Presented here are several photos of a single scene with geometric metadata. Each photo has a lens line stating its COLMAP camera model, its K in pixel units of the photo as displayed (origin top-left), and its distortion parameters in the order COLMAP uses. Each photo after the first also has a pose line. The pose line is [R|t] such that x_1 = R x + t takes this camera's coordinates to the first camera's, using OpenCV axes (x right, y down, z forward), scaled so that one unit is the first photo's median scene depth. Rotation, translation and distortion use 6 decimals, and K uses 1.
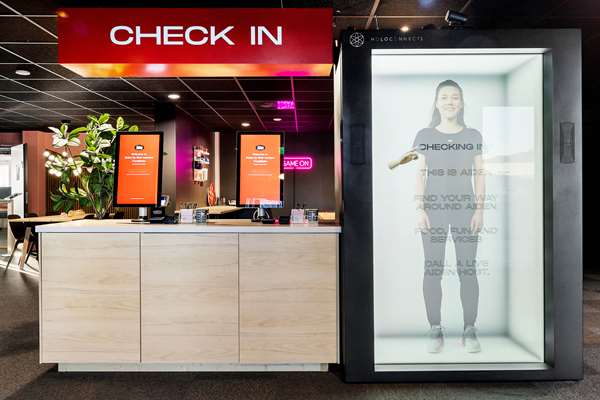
lens RADIAL K [[294.4, 0, 297.6], [0, 294.4, 194.8], [0, 0, 1]] dist [-0.004783, 0.000178]
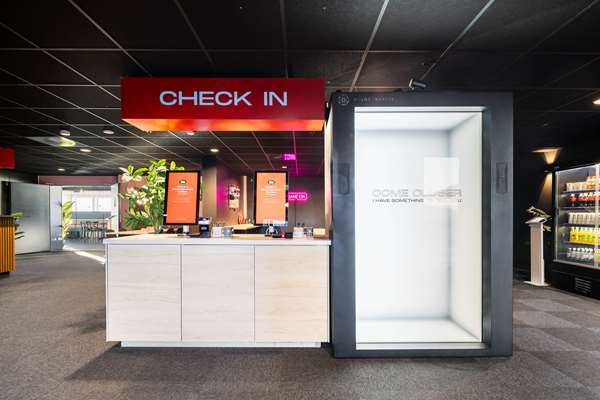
lens RADIAL K [[294.4, 0, 301.9], [0, 294.4, 213.7], [0, 0, 1]] dist [-0.004783, 0.000178]
pose [[0.999988, 0.002372, 0.004214, 0.009976], [-0.002346, 0.999978, -0.006175, -0.004896], [-0.004228, 0.006165, 0.999972, -0.351424]]
